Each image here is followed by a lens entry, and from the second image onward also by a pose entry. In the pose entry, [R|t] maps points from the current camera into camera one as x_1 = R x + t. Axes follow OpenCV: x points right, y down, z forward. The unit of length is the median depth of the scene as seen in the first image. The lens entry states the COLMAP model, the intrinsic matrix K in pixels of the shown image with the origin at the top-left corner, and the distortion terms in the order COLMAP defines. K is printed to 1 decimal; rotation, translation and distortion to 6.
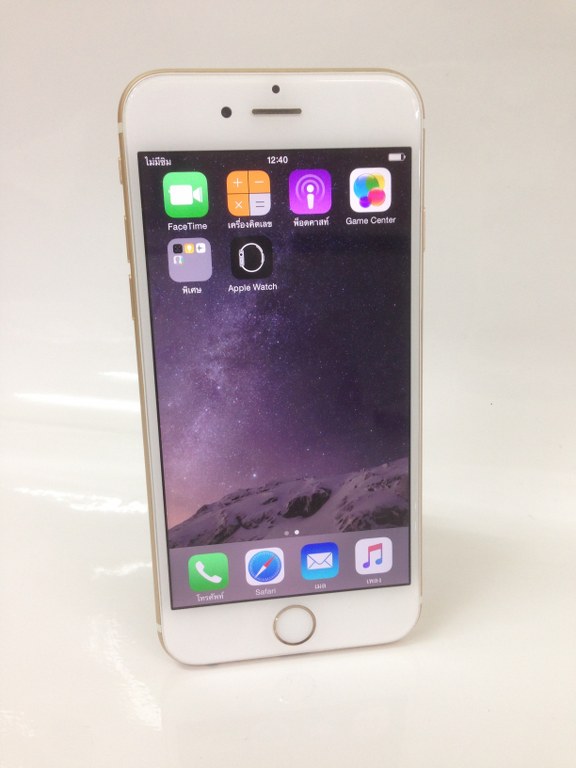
lens RADIAL K [[729.0, 0, 282.5], [0, 729.0, 381.2], [0, 0, 1]] dist [0.045522, 0.011167]
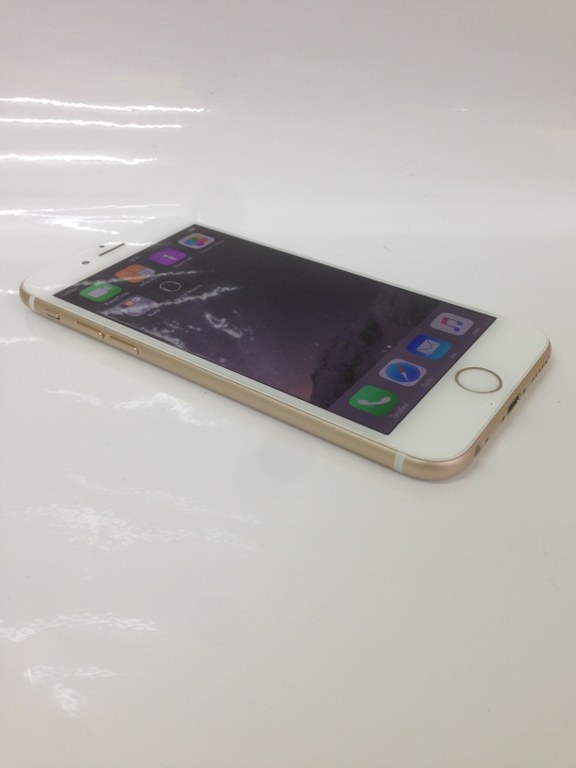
lens RADIAL K [[732.1, 0, 285.0], [0, 732.1, 387.9], [0, 0, 1]] dist [0.004404, 0.005351]
pose [[0.598819, -0.579588, 0.552715, -0.683326], [0.763348, 0.204240, -0.612851, 0.750145], [0.242315, 0.788900, 0.564731, 0.434951]]
